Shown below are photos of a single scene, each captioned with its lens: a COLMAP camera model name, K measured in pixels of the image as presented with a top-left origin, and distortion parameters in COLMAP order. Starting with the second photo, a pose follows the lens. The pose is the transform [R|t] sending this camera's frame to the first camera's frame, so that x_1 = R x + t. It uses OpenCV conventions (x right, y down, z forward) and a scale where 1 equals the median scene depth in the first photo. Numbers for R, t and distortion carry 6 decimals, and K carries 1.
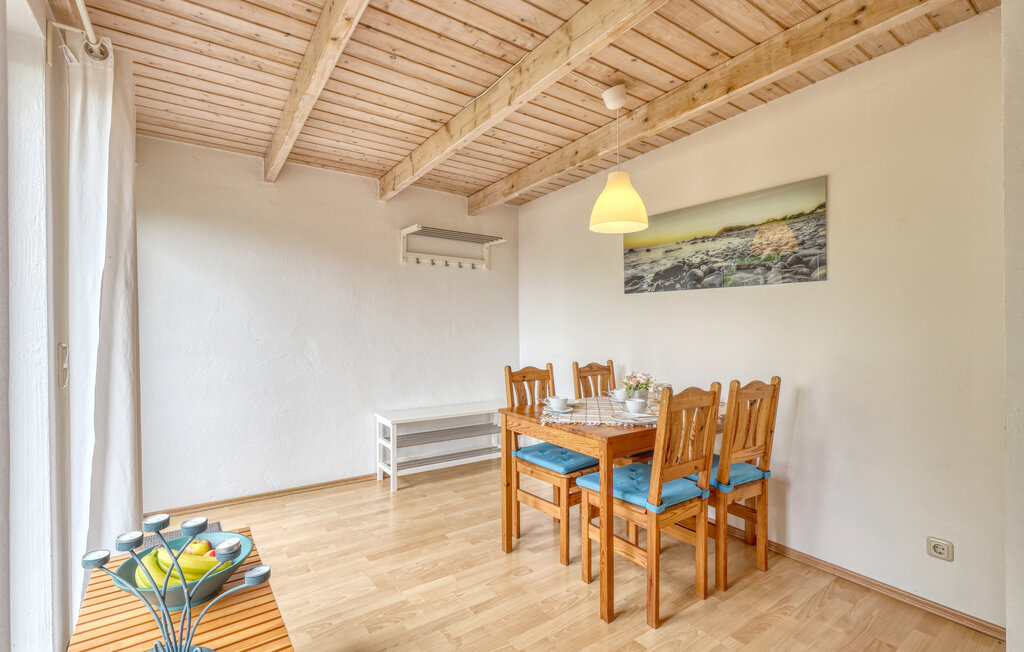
lens RADIAL K [[459.3, 0, 512.3], [0, 459.3, 329.2], [0, 0, 1]] dist [-0.000651, -0.000191]
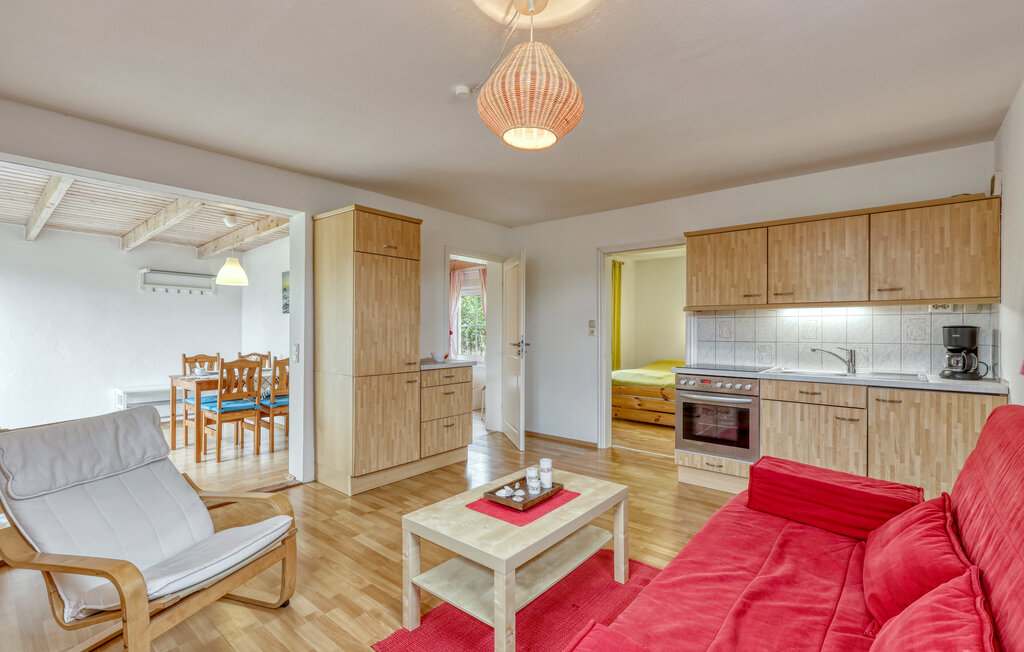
lens RADIAL K [[459.3, 0, 512.3], [0, 459.3, 329.2], [0, 0, 1]] dist [-0.000651, -0.000191]
pose [[0.965365, 0.000650, 0.260903, 0.640884], [0.002016, 0.999948, -0.009949, 0.001161], [-0.260896, 0.010130, 0.965314, -0.921446]]
